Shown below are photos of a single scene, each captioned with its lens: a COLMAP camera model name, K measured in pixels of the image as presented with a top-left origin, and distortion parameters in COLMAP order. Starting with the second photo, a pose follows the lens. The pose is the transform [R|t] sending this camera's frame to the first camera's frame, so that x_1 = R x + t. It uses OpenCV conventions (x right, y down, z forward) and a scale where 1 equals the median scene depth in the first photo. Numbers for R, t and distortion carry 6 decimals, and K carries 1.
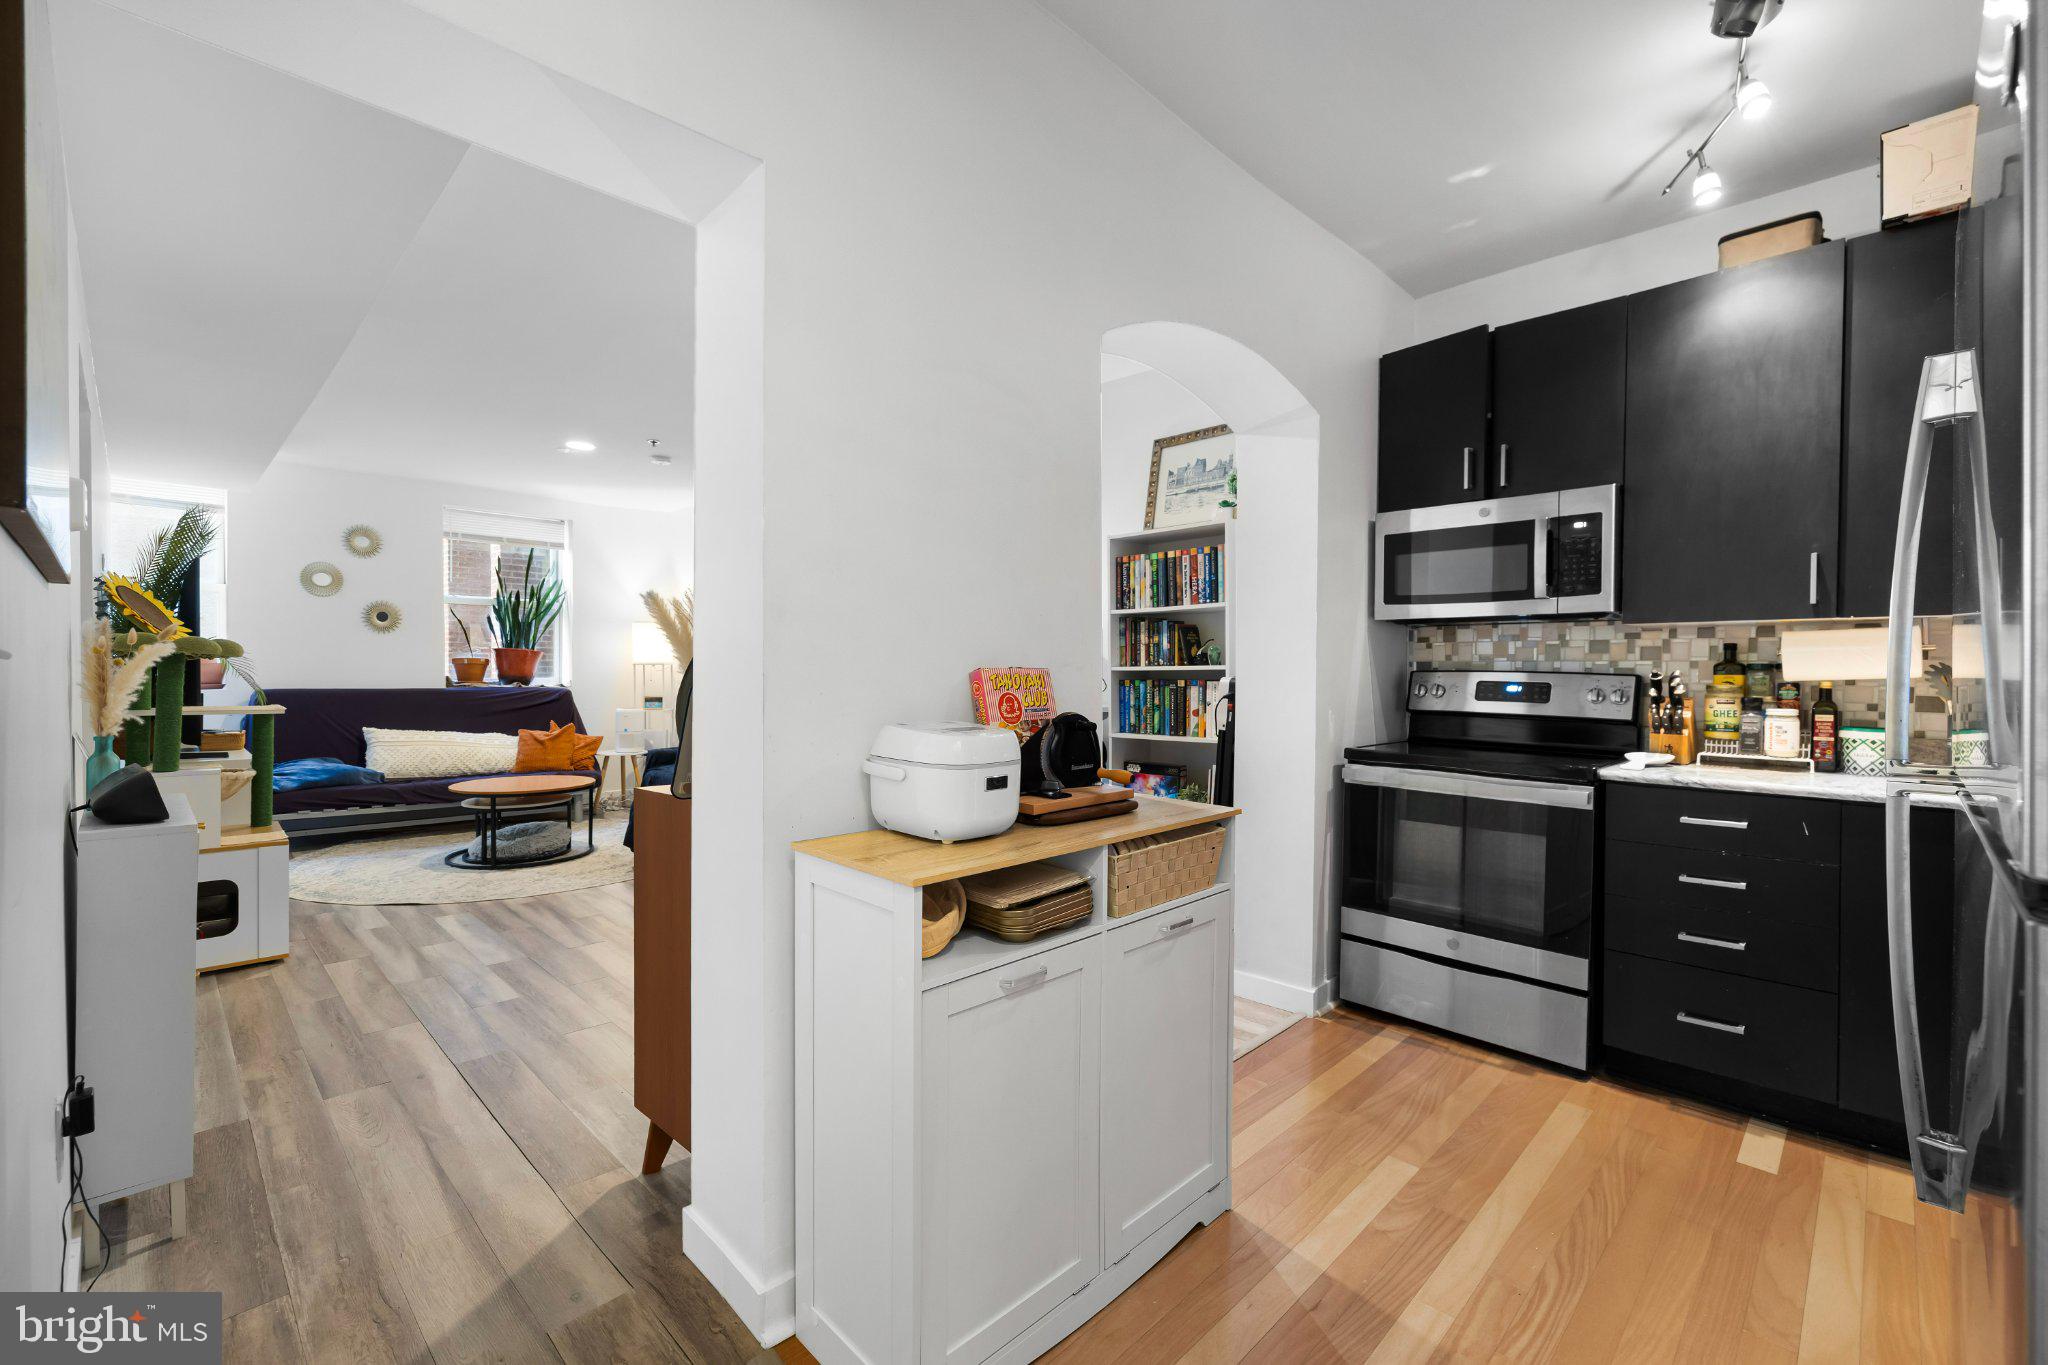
lens RADIAL K [[867.4, 0, 1028.8], [0, 867.4, 685.5], [0, 0, 1]] dist [0.006743, -0.000332]
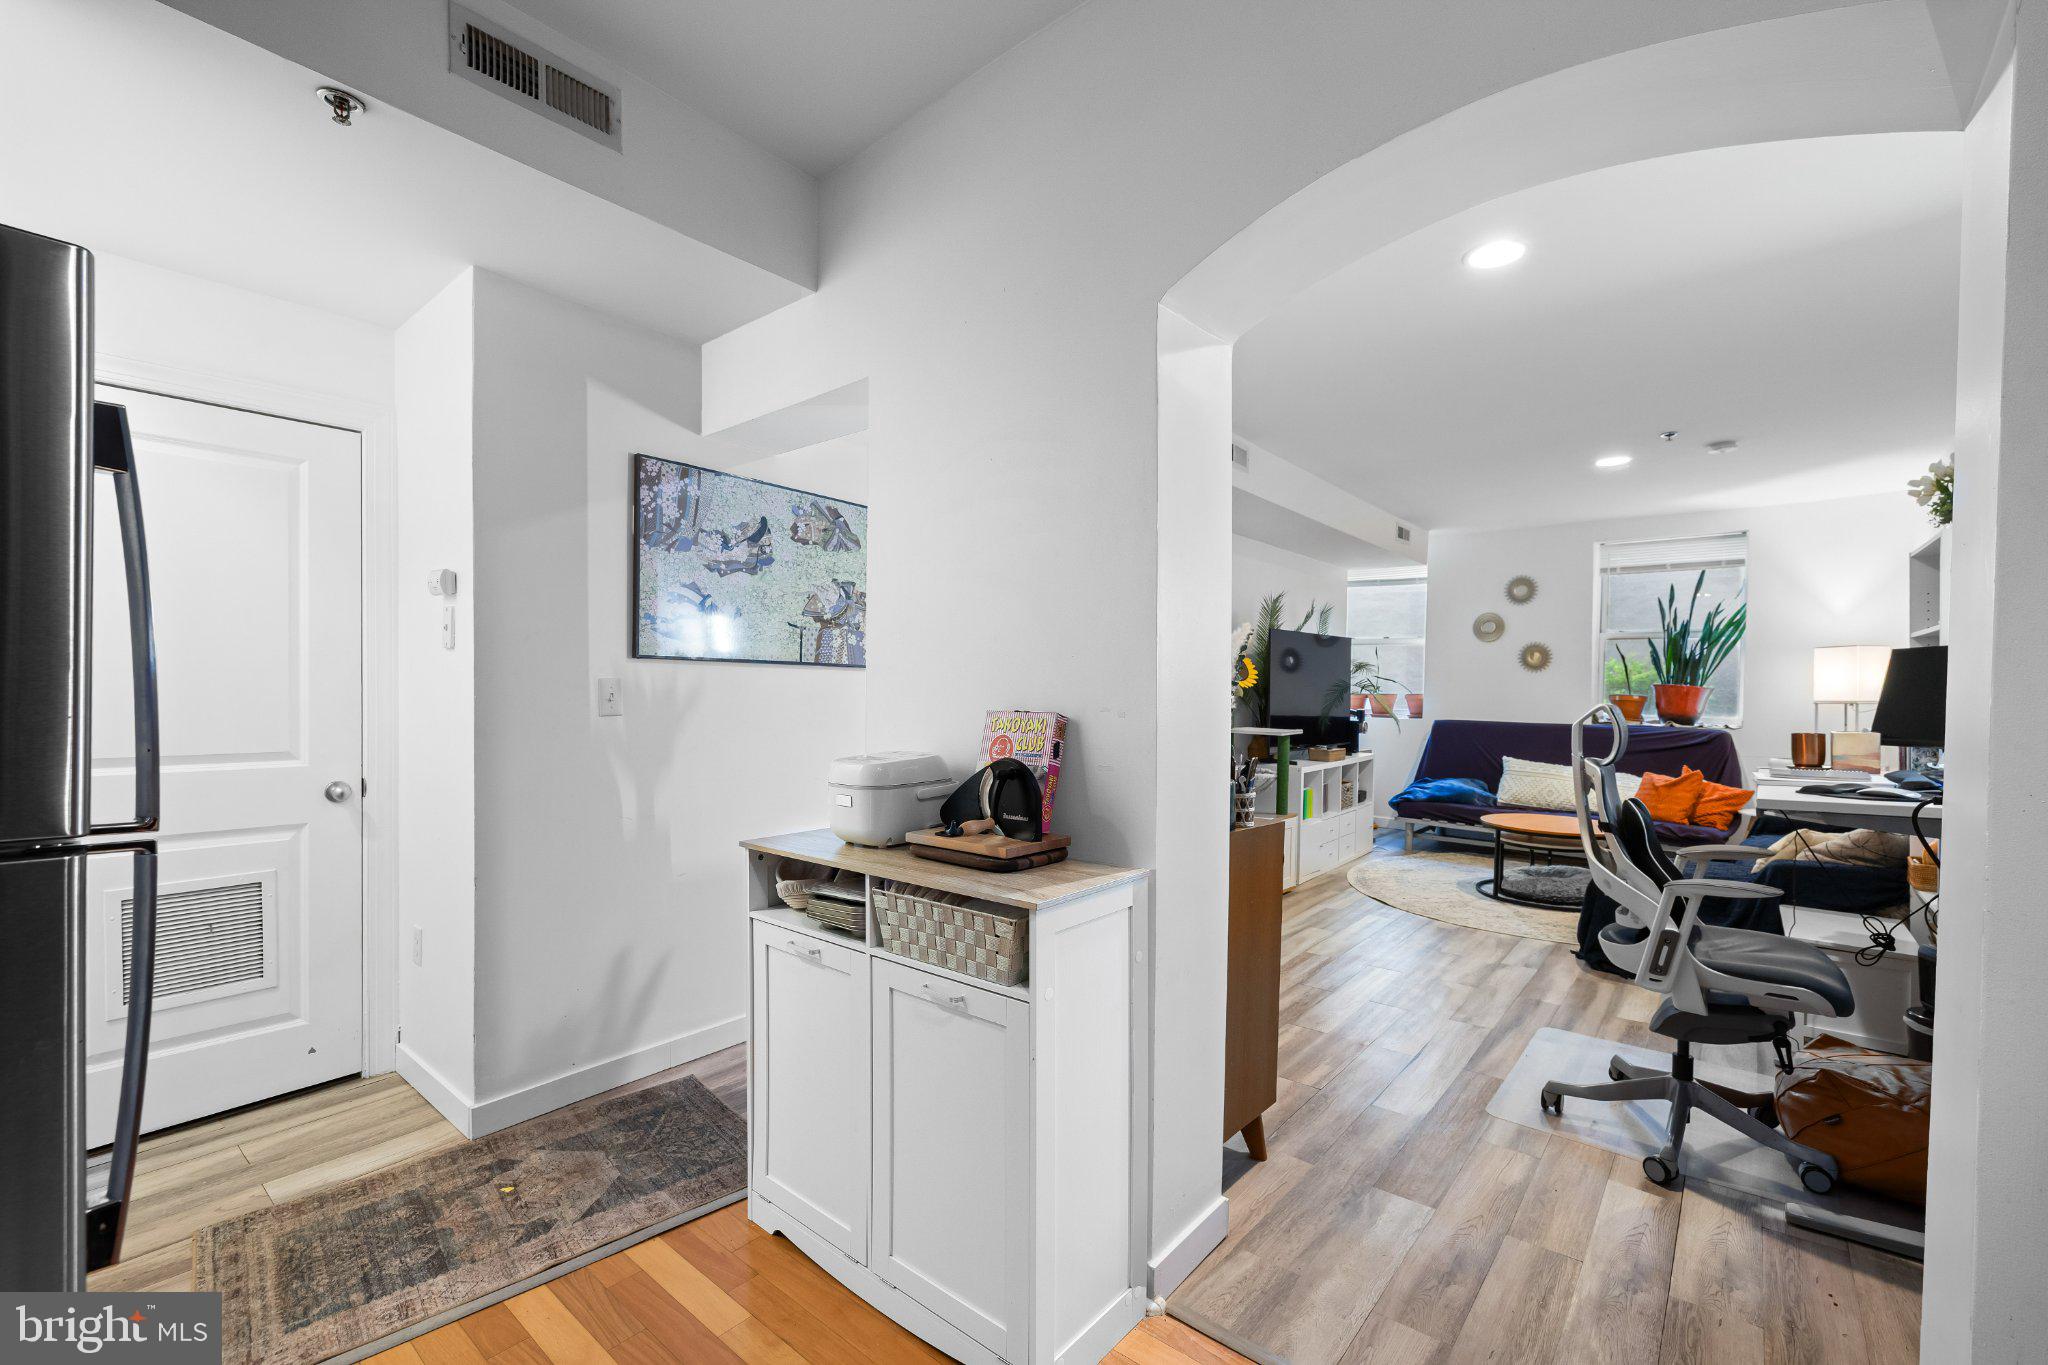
lens RADIAL K [[867.4, 0, 1022.6], [0, 867.4, 696.8], [0, 0, 1]] dist [0.006743, -0.000332]
pose [[0.080284, 0.003420, -0.996766, 0.631394], [-0.029774, 0.999556, 0.001031, -0.023829], [0.996327, 0.029595, 0.080350, 0.586037]]
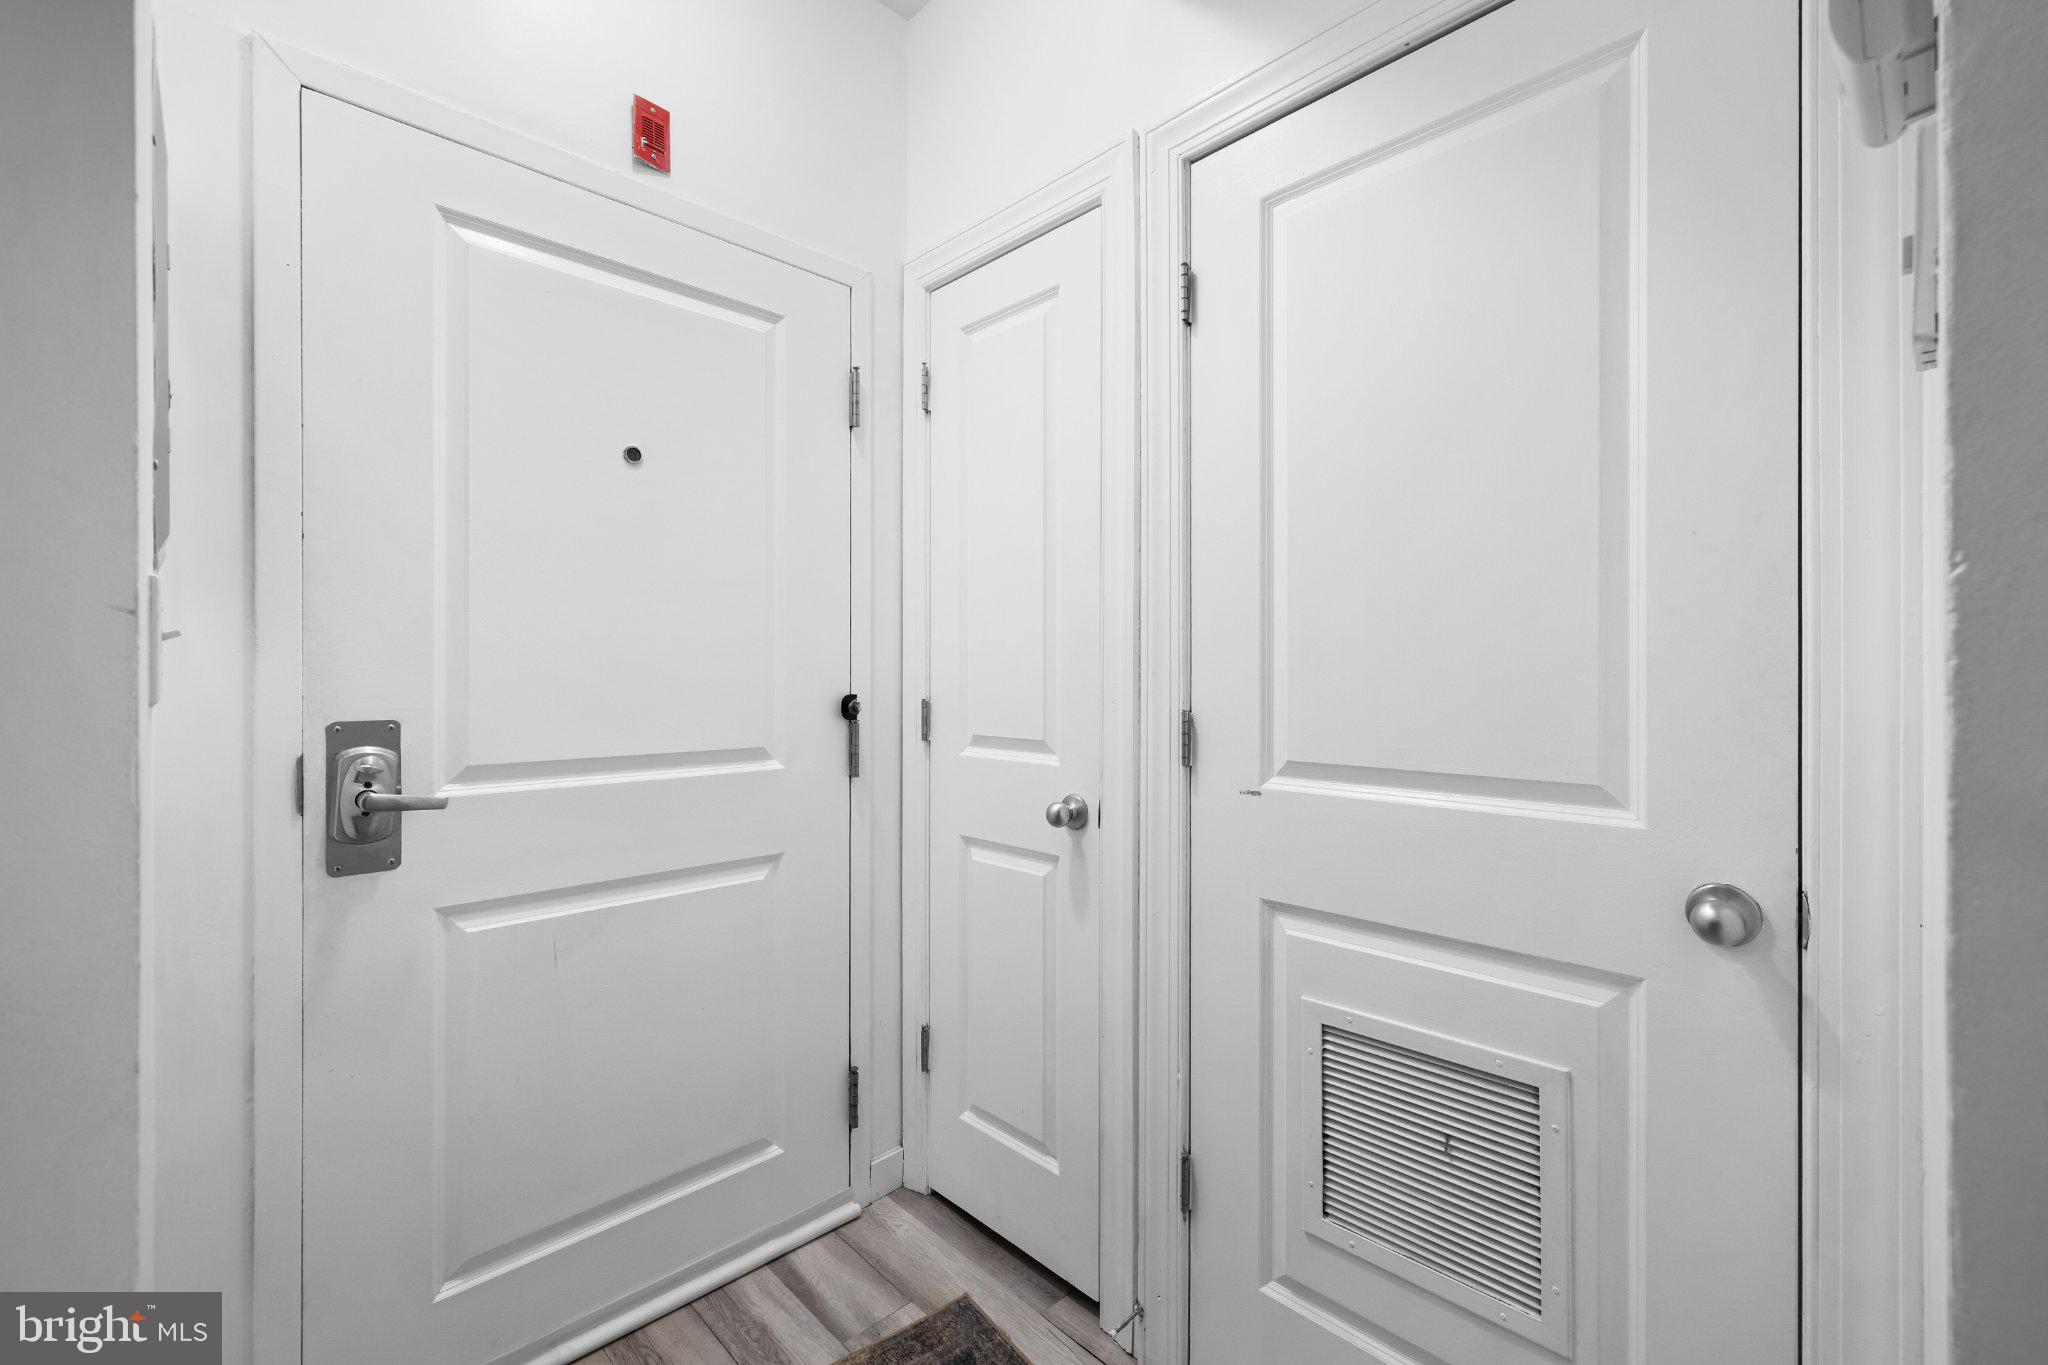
lens RADIAL K [[867.4, 0, 1027.1], [0, 867.4, 674.0], [0, 0, 1]] dist [0.006743, -0.000332]
pose [[-0.999887, -0.007301, 0.013106, -0.072432], [-0.007034, 0.999769, 0.020320, 0.003196], [-0.013251, 0.020225, -0.999708, 0.277012]]
